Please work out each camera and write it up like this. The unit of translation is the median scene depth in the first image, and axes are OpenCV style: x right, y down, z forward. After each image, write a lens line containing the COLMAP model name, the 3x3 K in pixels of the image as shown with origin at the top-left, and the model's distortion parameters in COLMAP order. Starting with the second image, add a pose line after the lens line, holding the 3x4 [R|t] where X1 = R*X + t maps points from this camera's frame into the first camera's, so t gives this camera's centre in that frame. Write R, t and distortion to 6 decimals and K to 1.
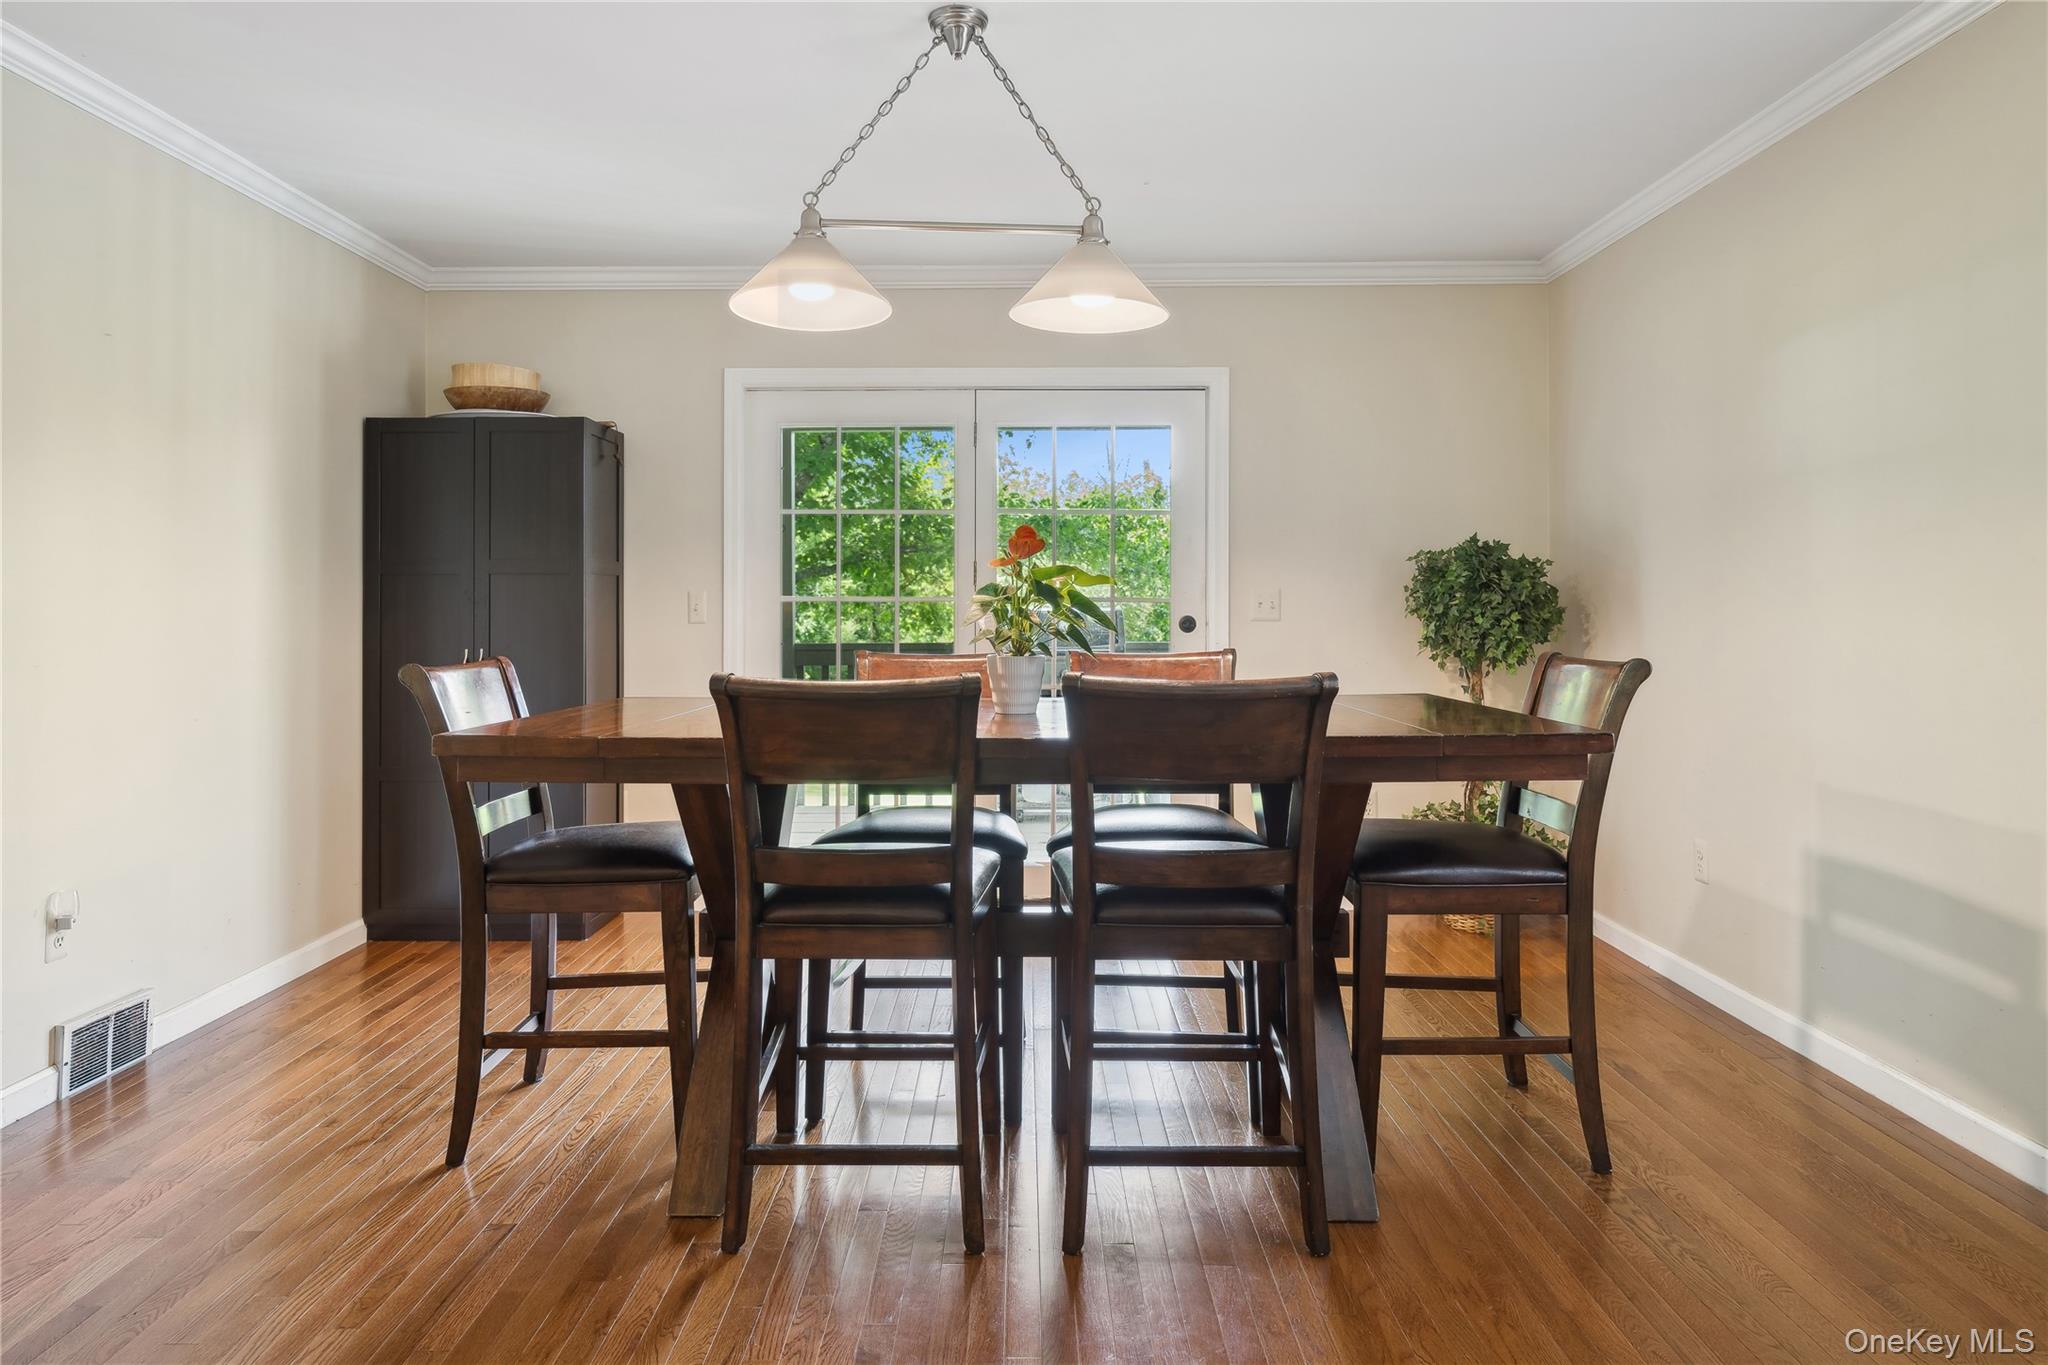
lens RADIAL K [[1144.7, 0, 1020.1], [0, 1144.7, 616.3], [0, 0, 1]] dist [0.001094, 0.000149]
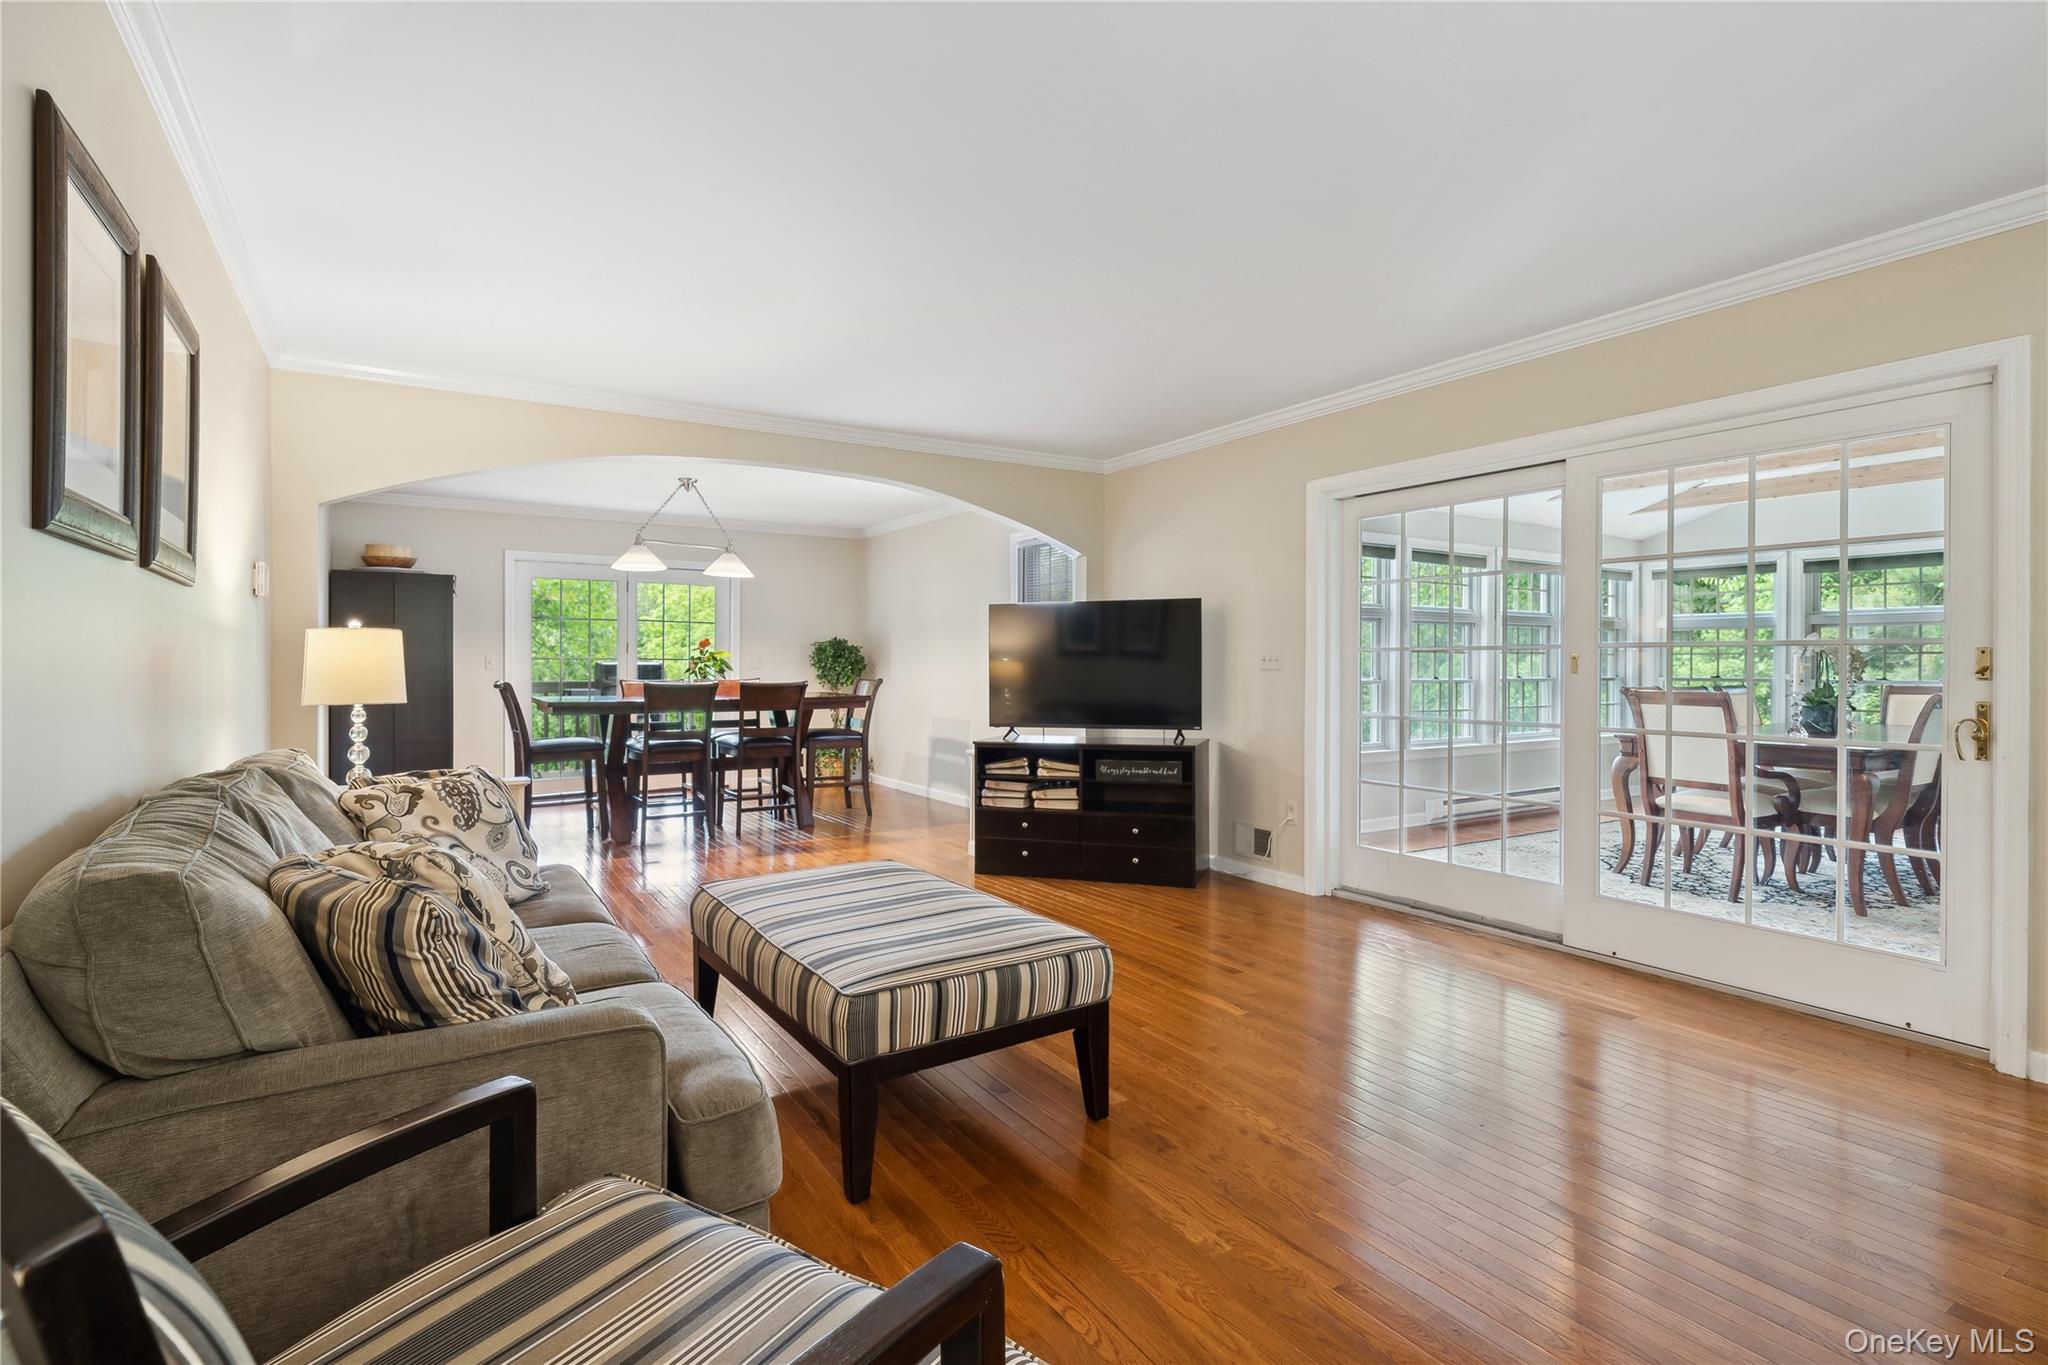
lens RADIAL K [[949.7, 0, 1024.0], [0, 949.7, 658.4], [0, 0, 1]] dist [-0.001554, -0.000133]
pose [[0.831137, 0.007269, 0.556021, -0.684038], [-0.000376, 0.999922, -0.012509, 0.010665], [-0.556068, 0.010187, 0.831074, -1.581500]]
